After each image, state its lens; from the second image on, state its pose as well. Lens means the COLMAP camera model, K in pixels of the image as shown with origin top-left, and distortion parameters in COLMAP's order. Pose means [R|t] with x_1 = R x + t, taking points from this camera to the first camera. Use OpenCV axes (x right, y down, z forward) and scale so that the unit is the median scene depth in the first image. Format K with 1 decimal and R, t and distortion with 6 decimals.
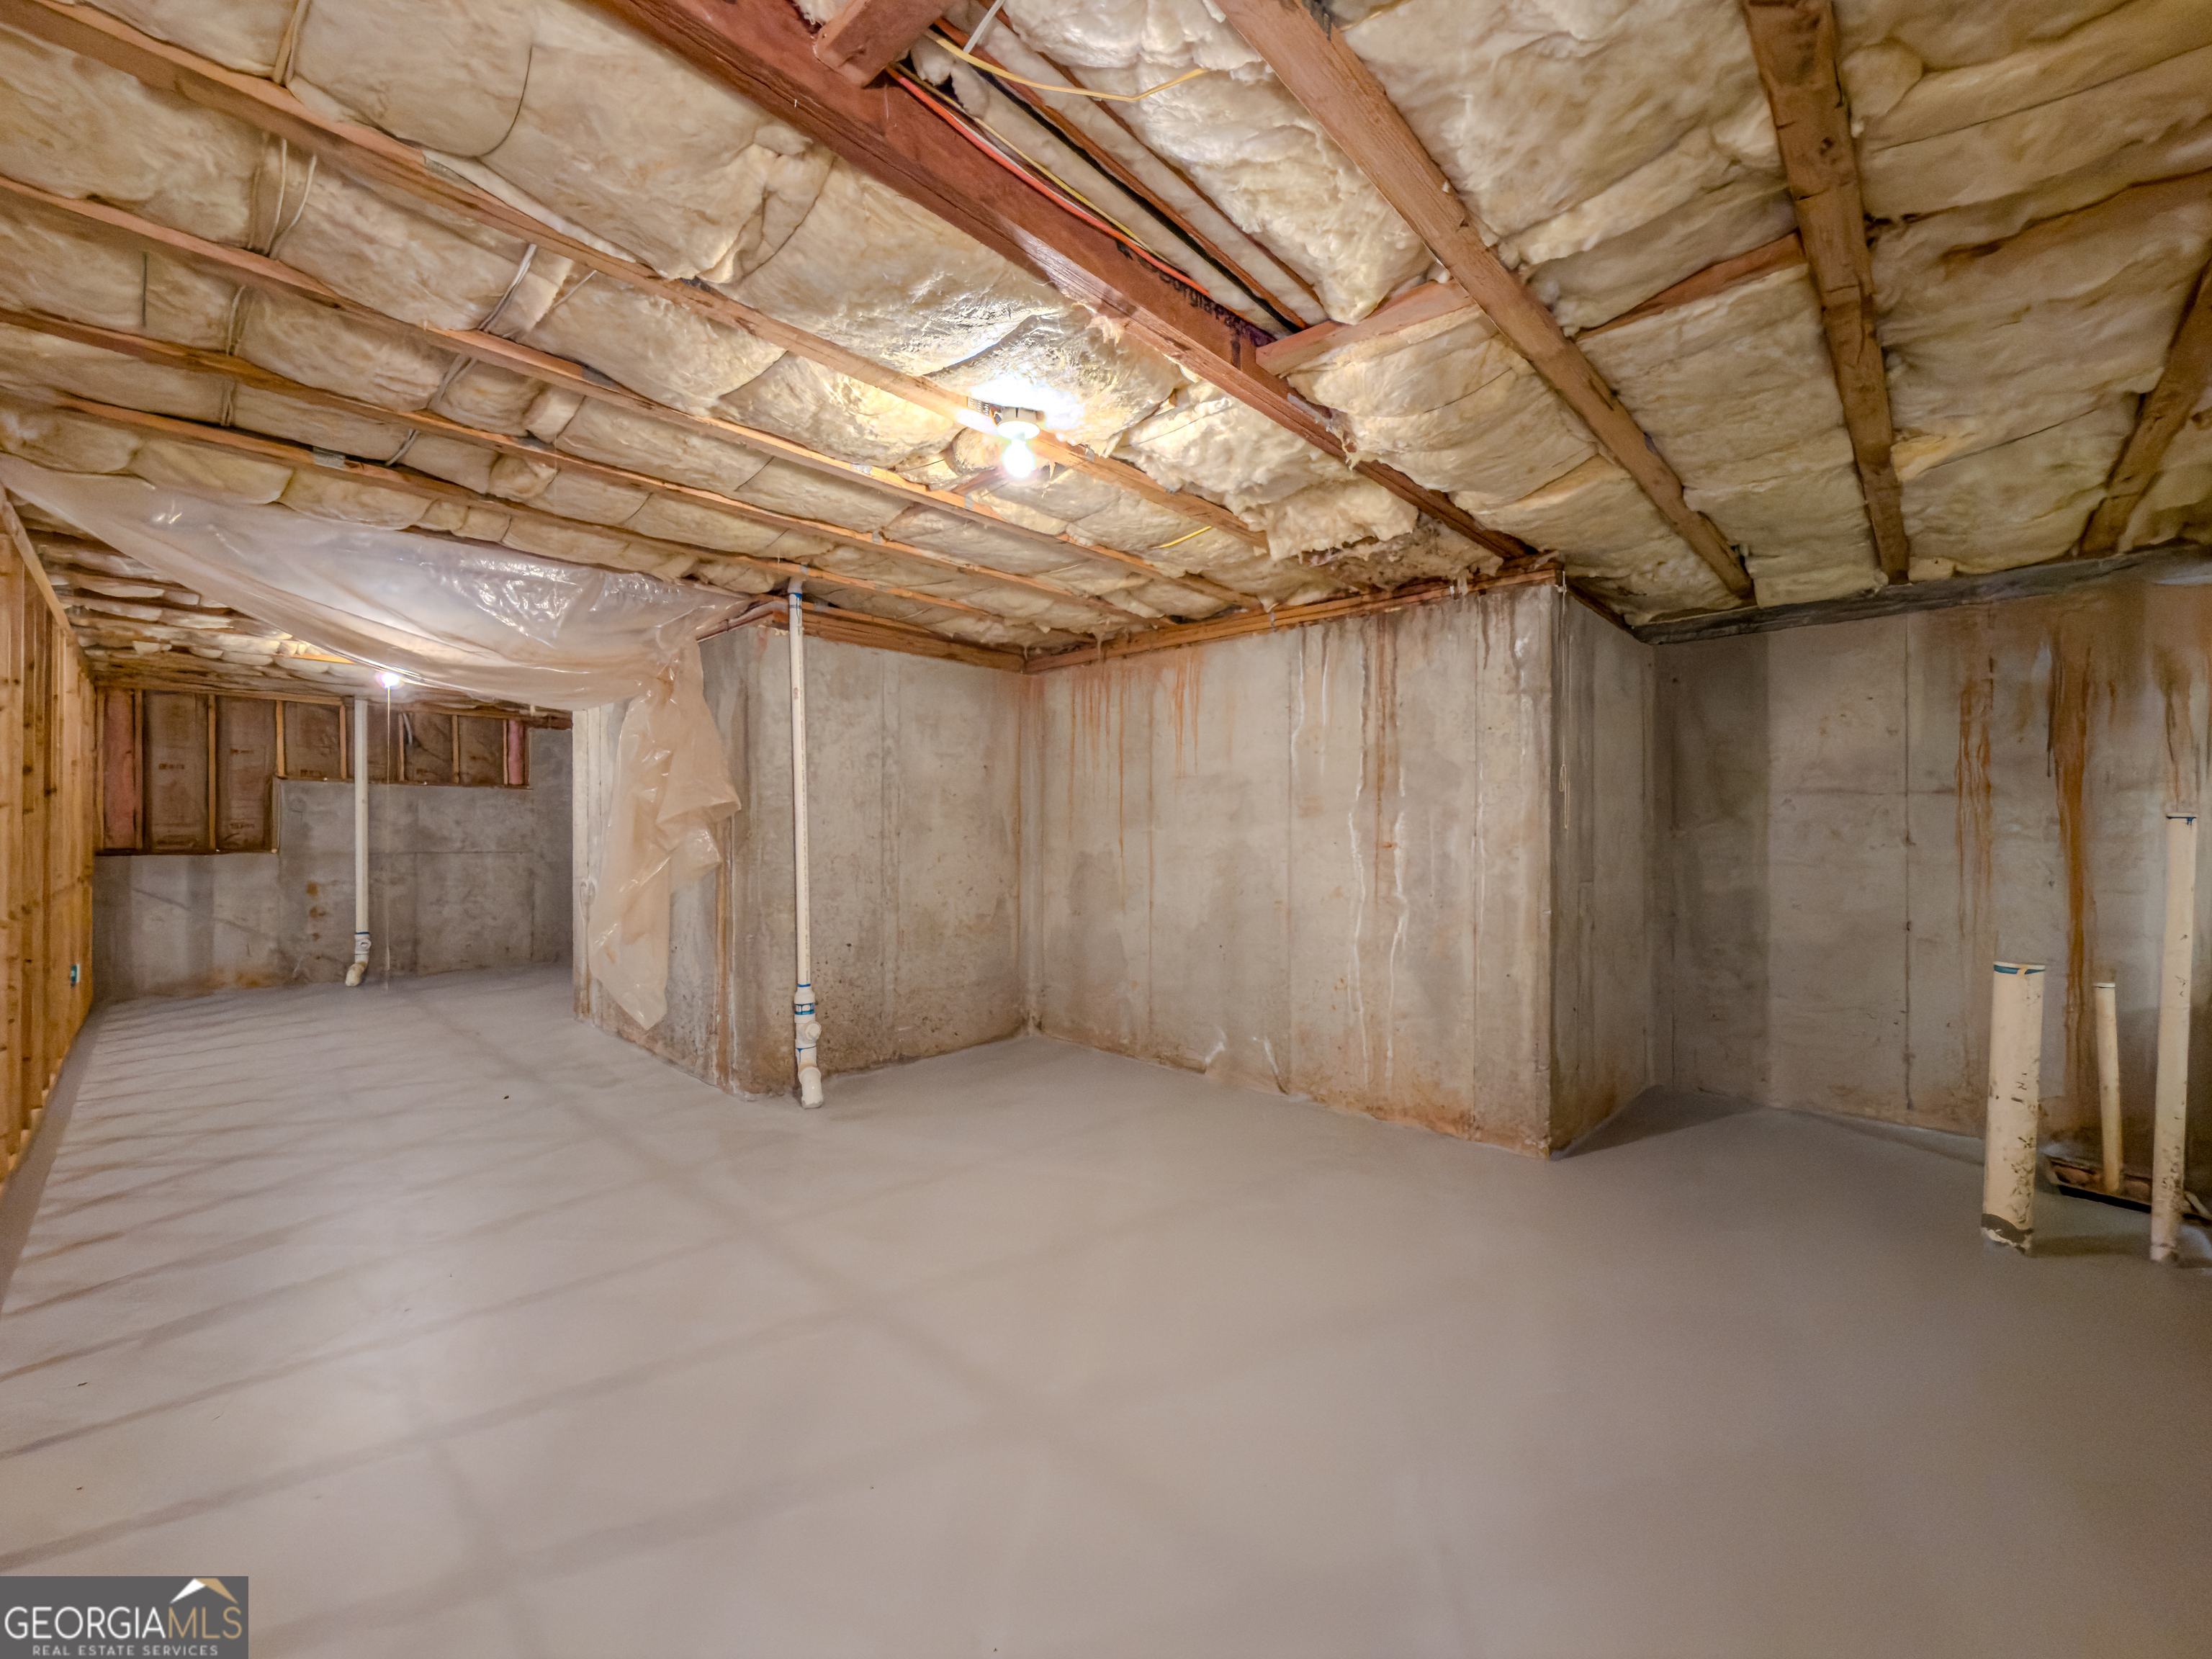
lens RADIAL K [[892.1, 0, 1105.0], [0, 892.1, 832.3], [0, 0, 1]] dist [0.002096, 0.001100]
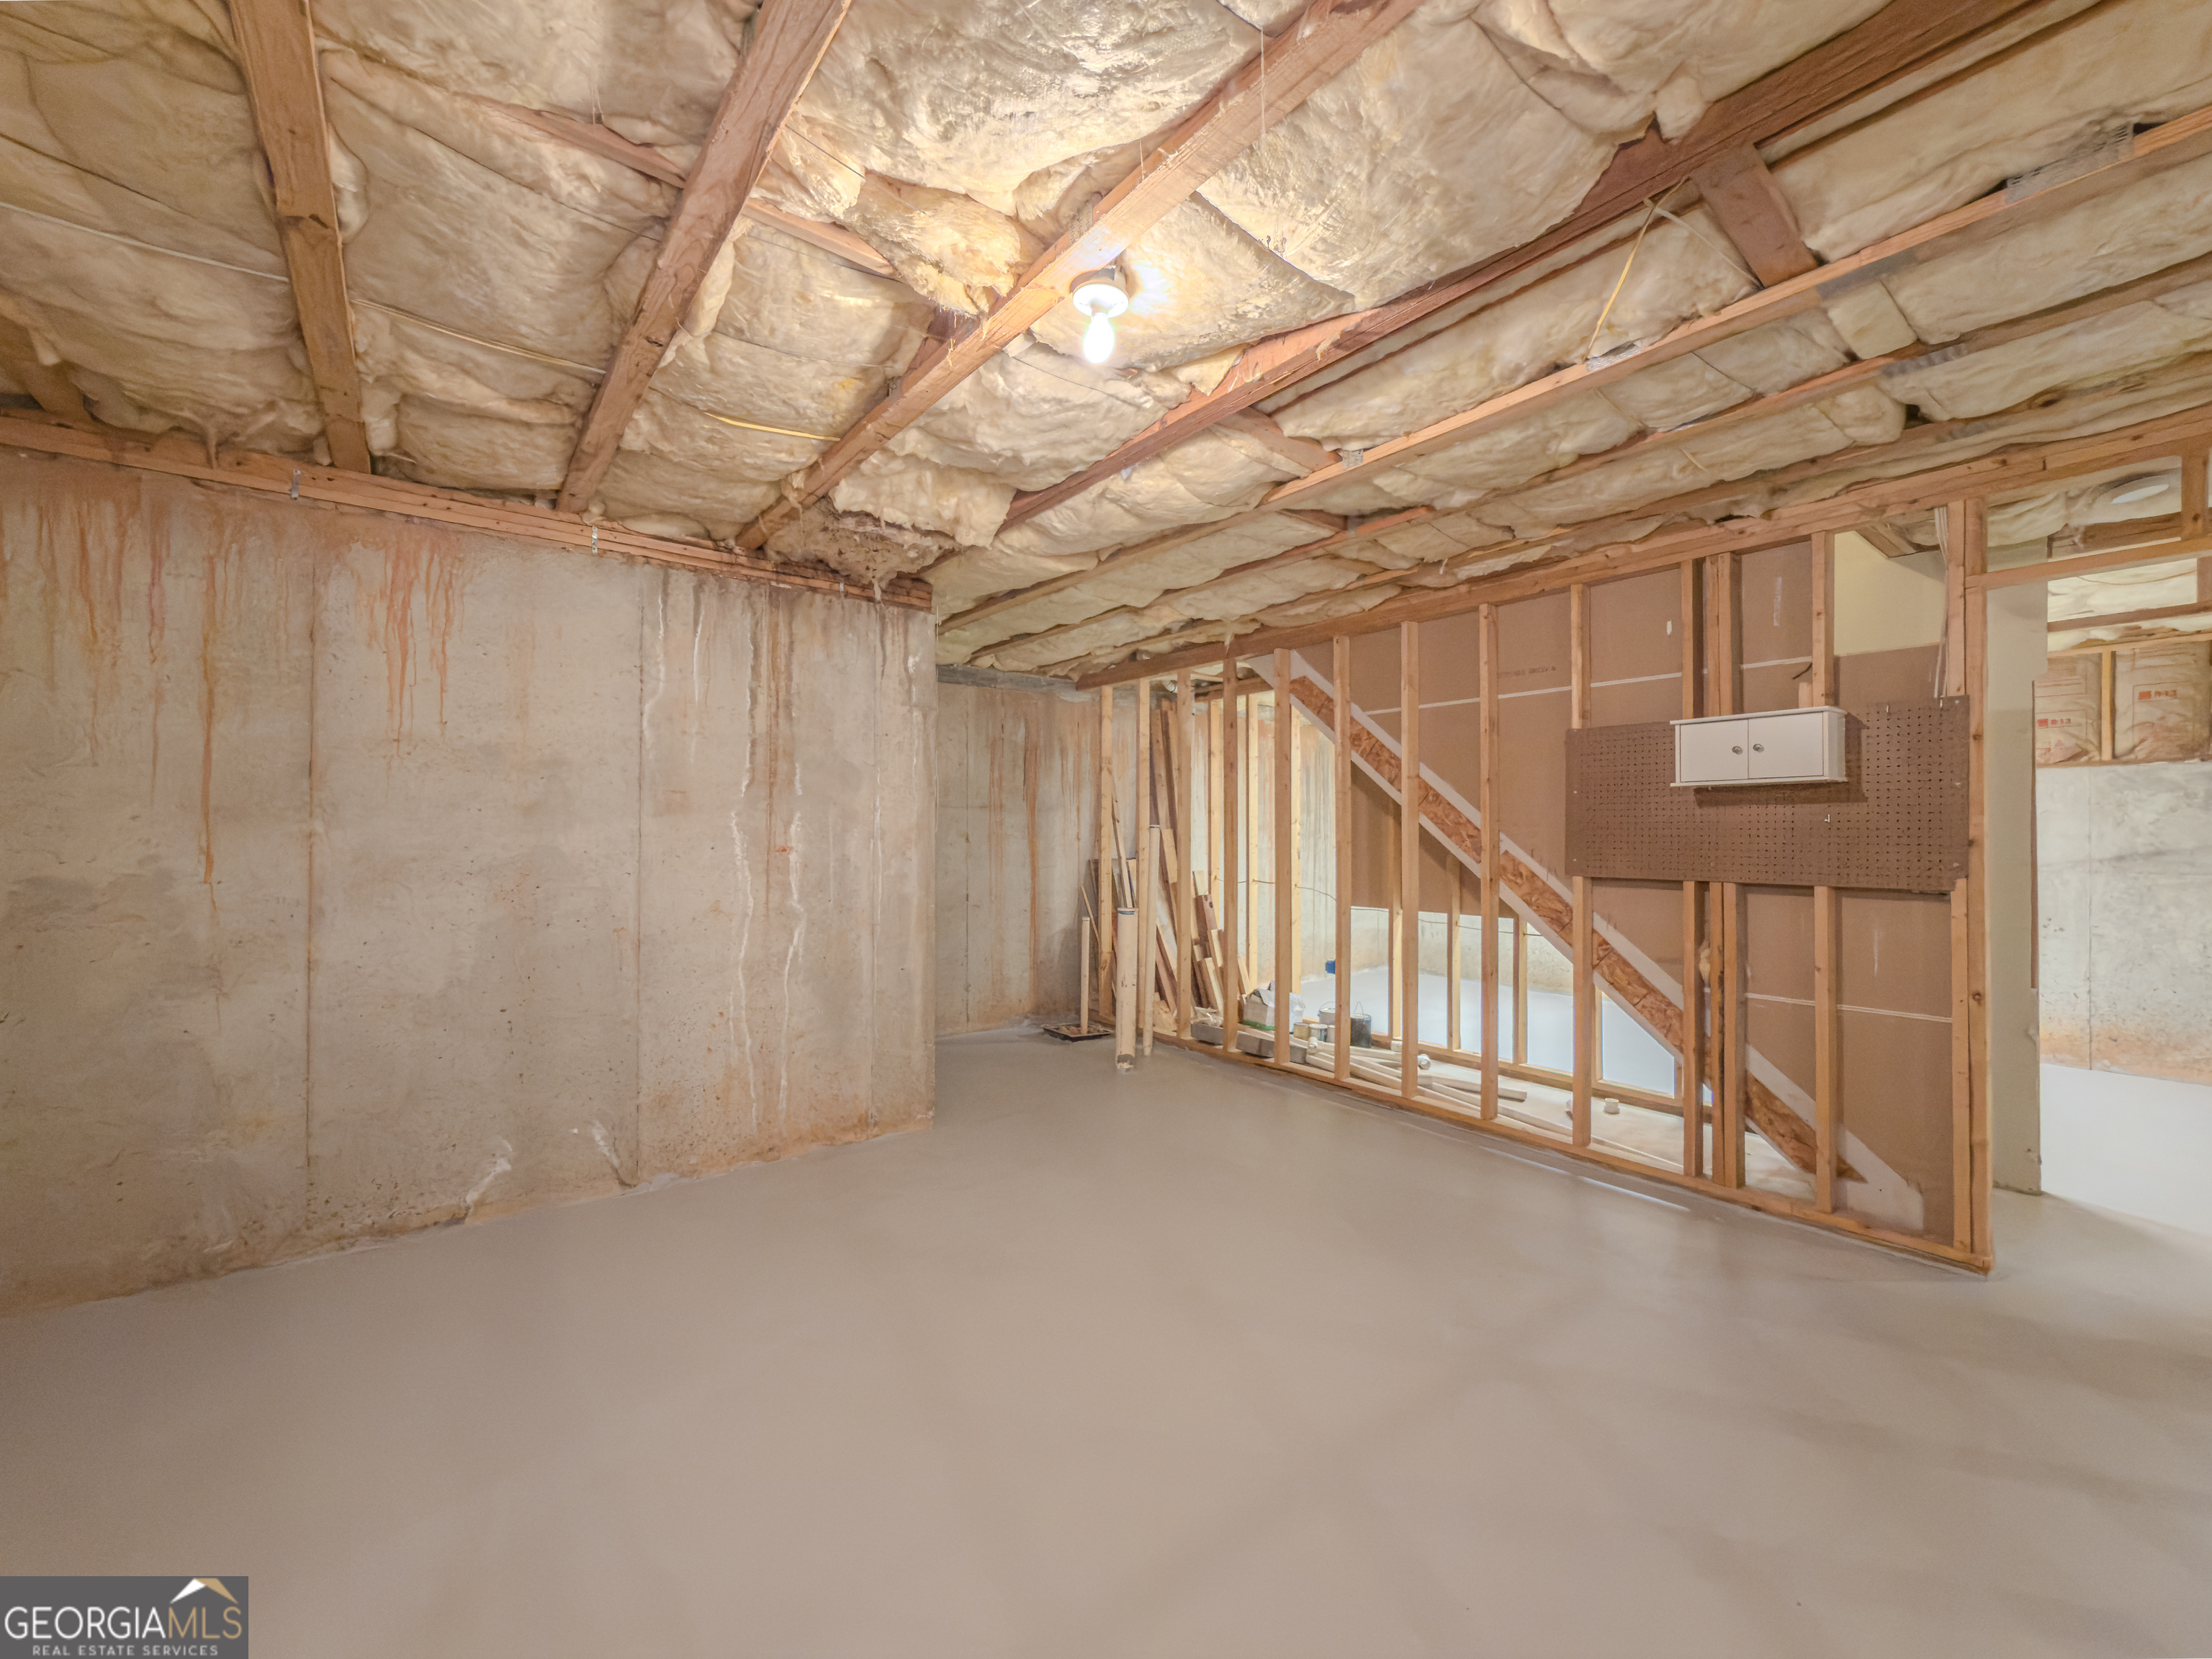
lens RADIAL K [[892.1, 0, 1104.8], [0, 892.1, 828.8], [0, 0, 1]] dist [0.002096, 0.001100]
pose [[0.152371, 0.003788, 0.988316, -0.515809], [-0.004047, 0.999987, -0.003209, -0.004289], [-0.988315, -0.003511, 0.152384, 0.546509]]
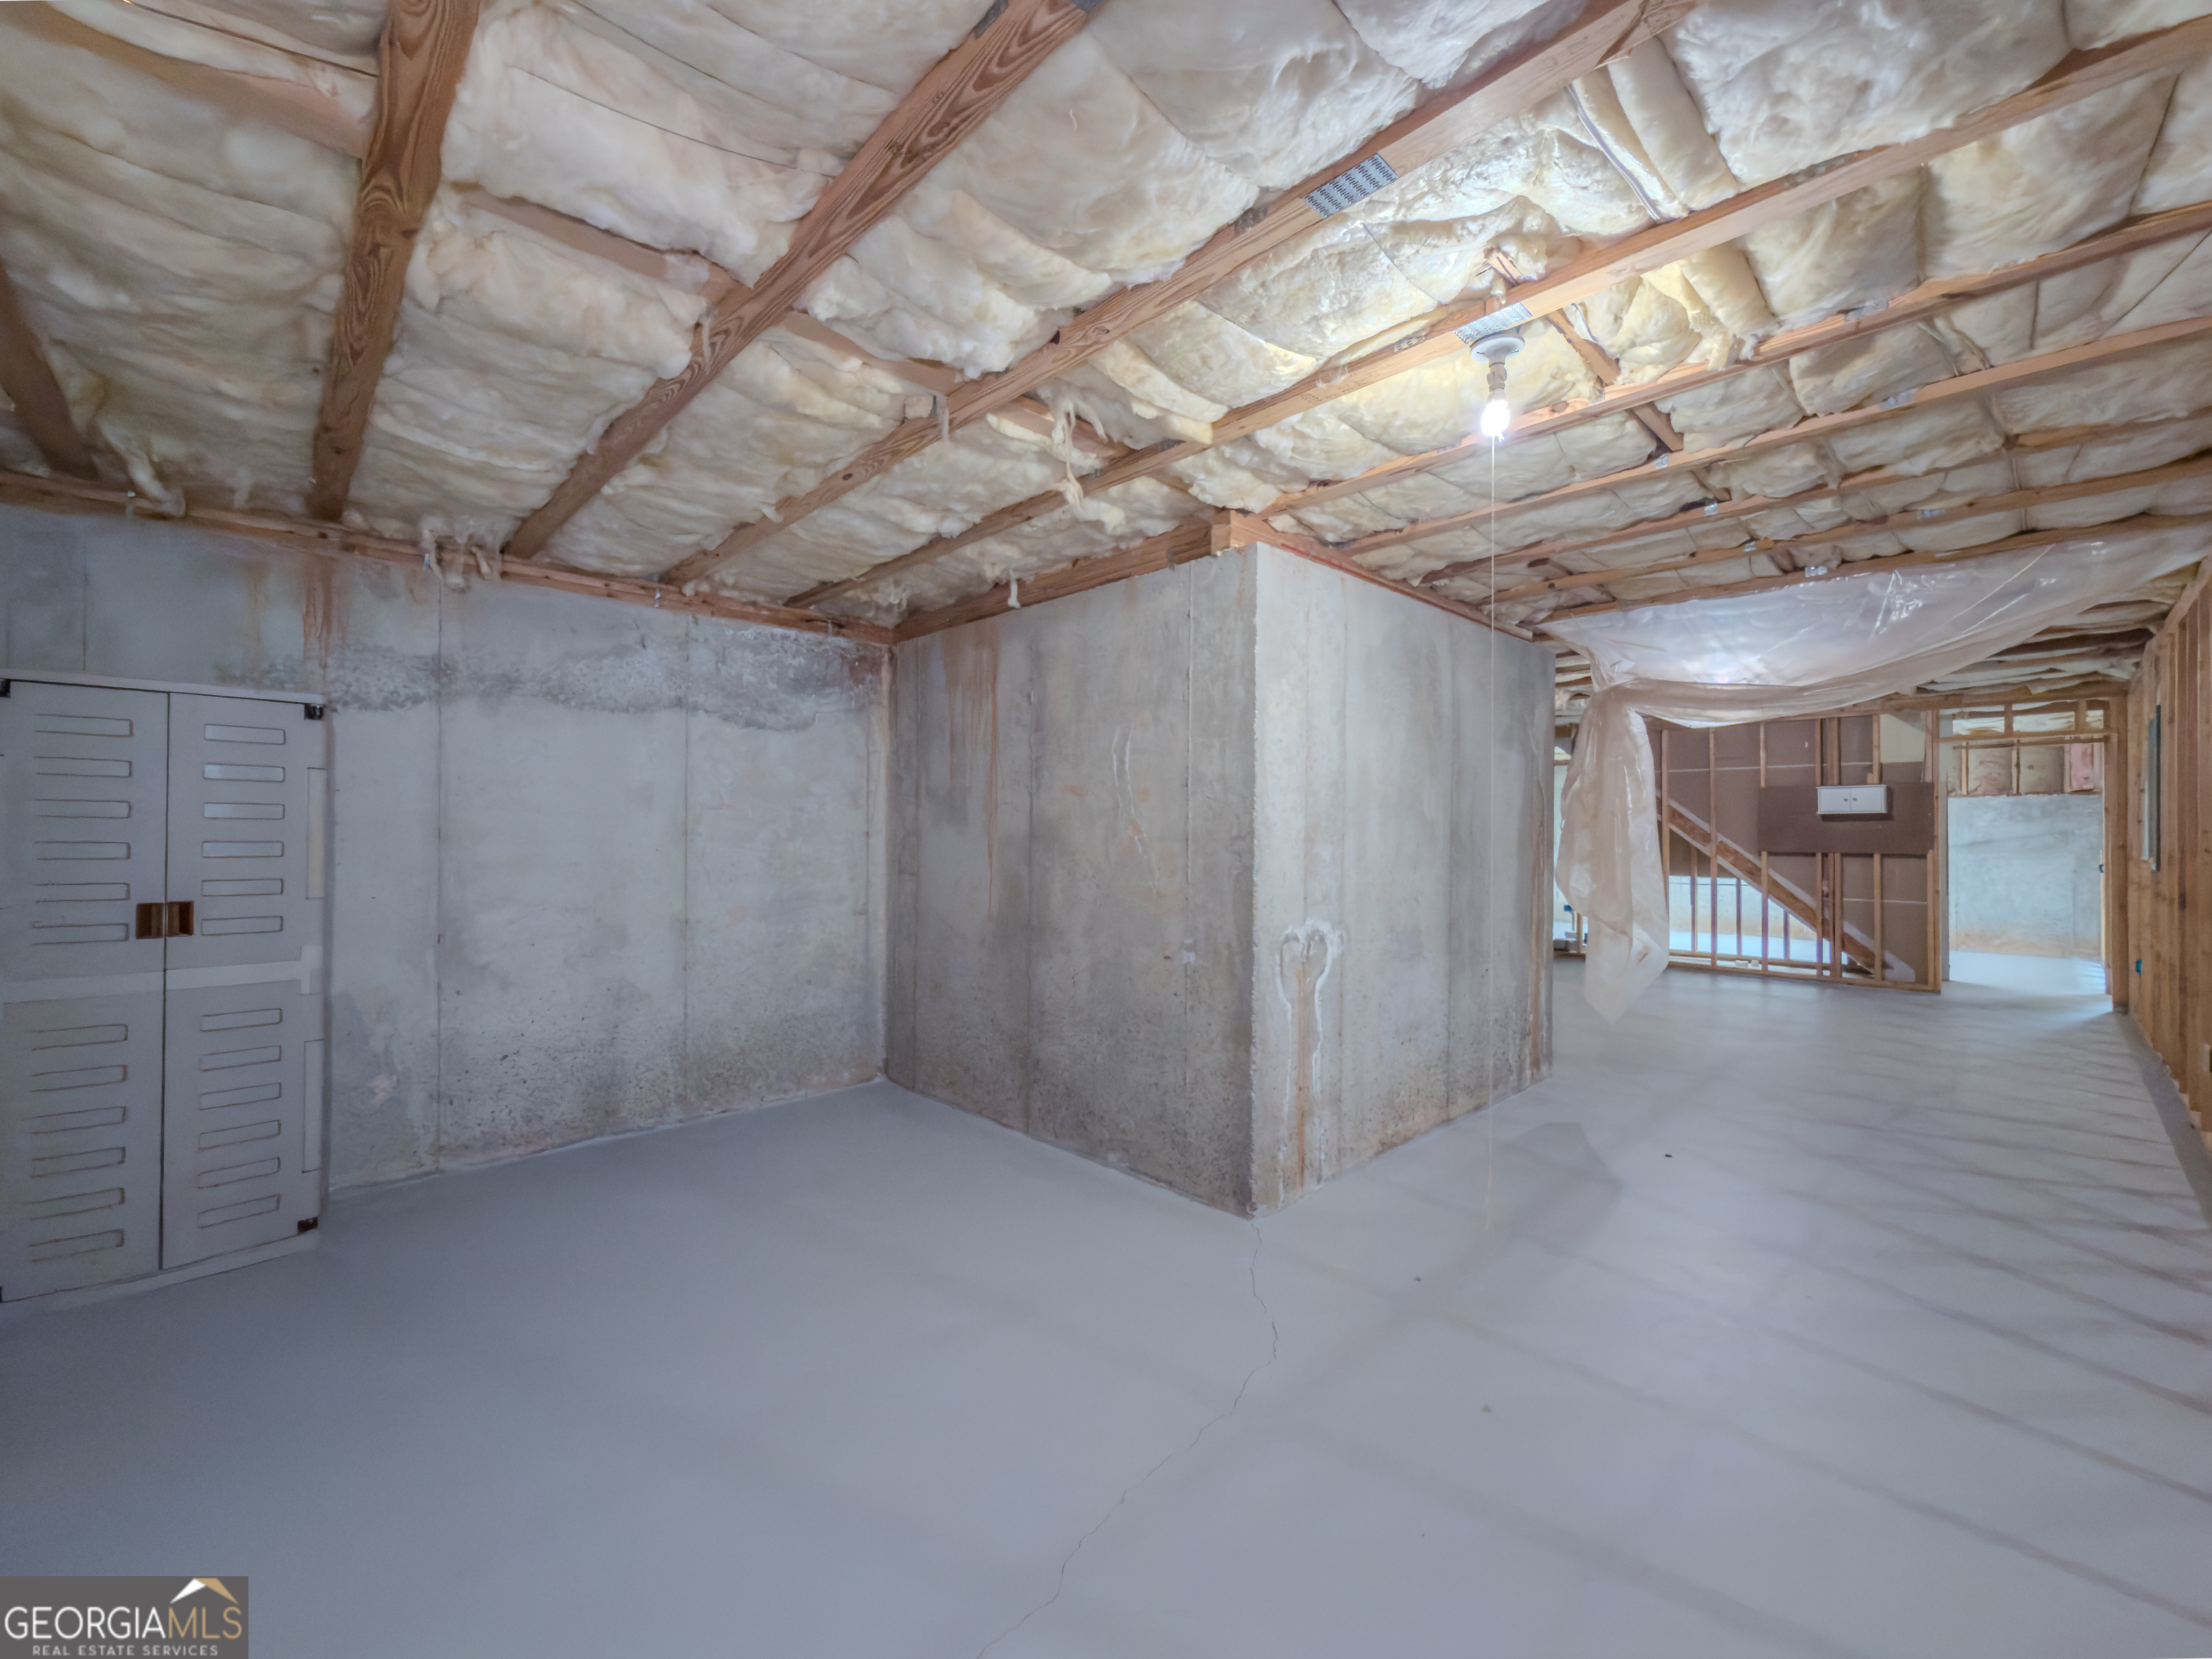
lens RADIAL K [[892.1, 0, 1107.8], [0, 892.1, 827.5], [0, 0, 1]] dist [0.002096, 0.001100]
pose [[0.052239, 0.001979, 0.998633, -0.577515], [-0.001011, 0.999998, -0.001929, -0.004706], [-0.998634, -0.000909, 0.052241, 0.602842]]
